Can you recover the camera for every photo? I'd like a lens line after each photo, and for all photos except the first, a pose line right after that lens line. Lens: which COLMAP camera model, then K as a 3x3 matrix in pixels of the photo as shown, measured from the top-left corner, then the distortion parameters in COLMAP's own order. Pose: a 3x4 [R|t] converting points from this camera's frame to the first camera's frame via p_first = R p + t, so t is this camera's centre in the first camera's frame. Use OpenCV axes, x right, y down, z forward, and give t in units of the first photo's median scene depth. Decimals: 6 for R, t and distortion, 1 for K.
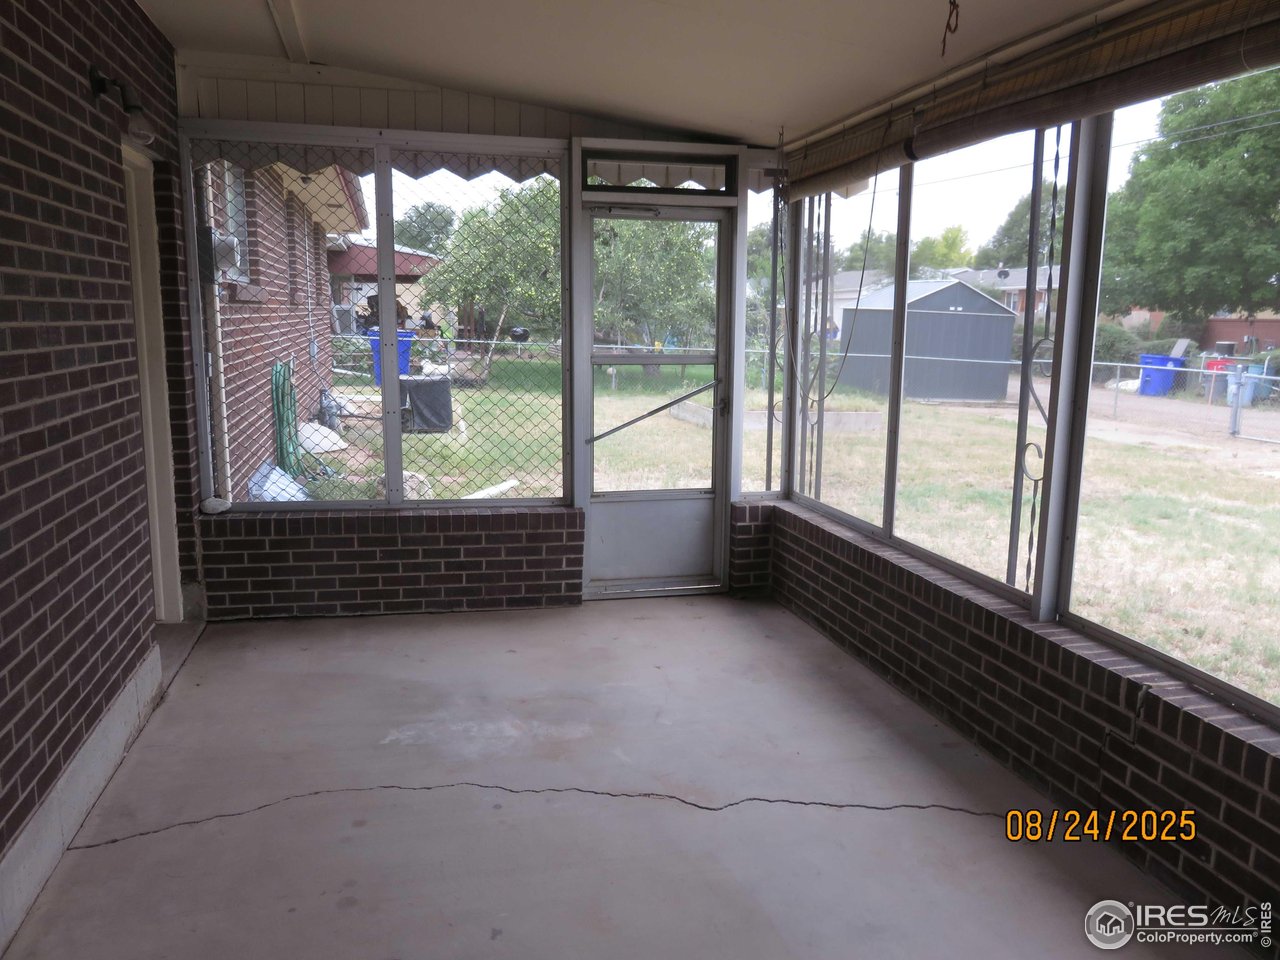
lens RADIAL K [[989.2, 0, 638.9], [0, 989.2, 476.4], [0, 0, 1]] dist [-0.008541, 0.008974]
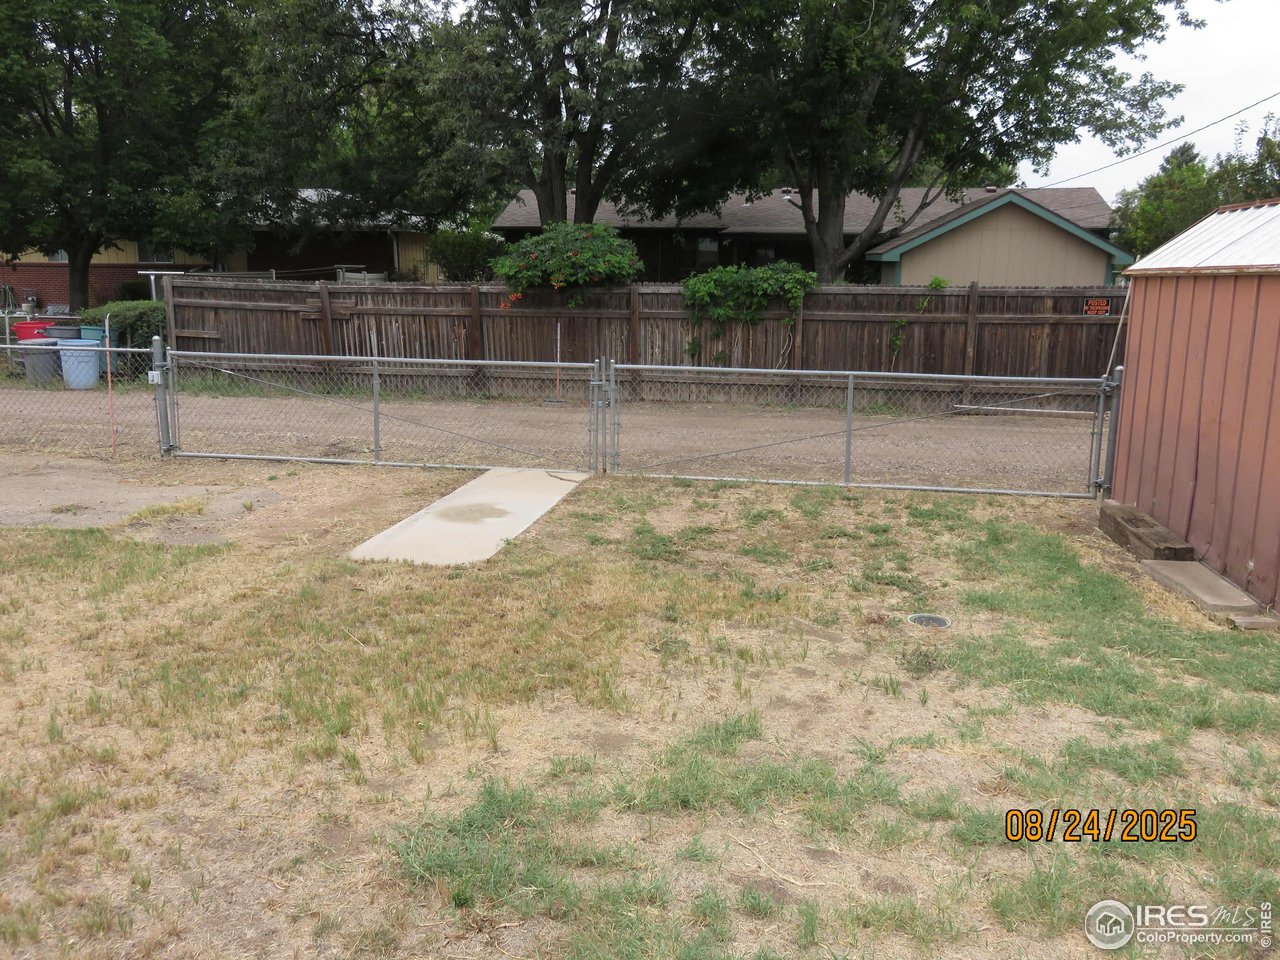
lens RADIAL K [[989.2, 0, 638.7], [0, 989.2, 480.9], [0, 0, 1]] dist [-0.008541, 0.008974]
pose [[0.396366, -0.191772, 0.897841, 0.103034], [0.140133, 0.979119, 0.147269, -0.044440], [-0.907335, 0.067445, 0.414963, 0.295193]]
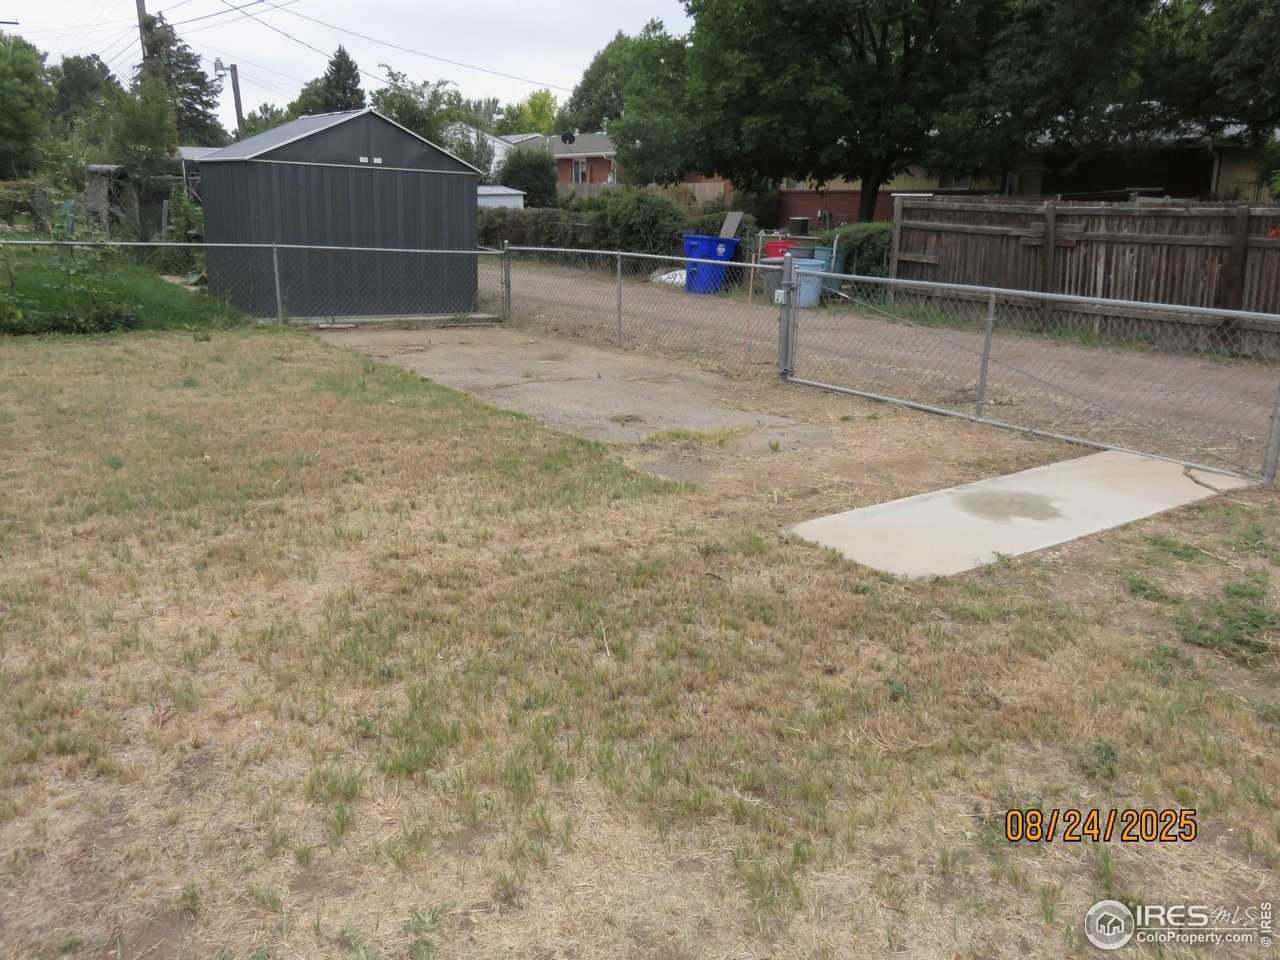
lens RADIAL K [[989.2, 0, 649.3], [0, 989.2, 490.1], [0, 0, 1]] dist [-0.008541, 0.008974]
pose [[0.930513, -0.104730, 0.350966, 0.192172], [0.059080, 0.988617, 0.138371, -0.036846], [-0.361463, -0.108021, 0.926108, 0.292695]]
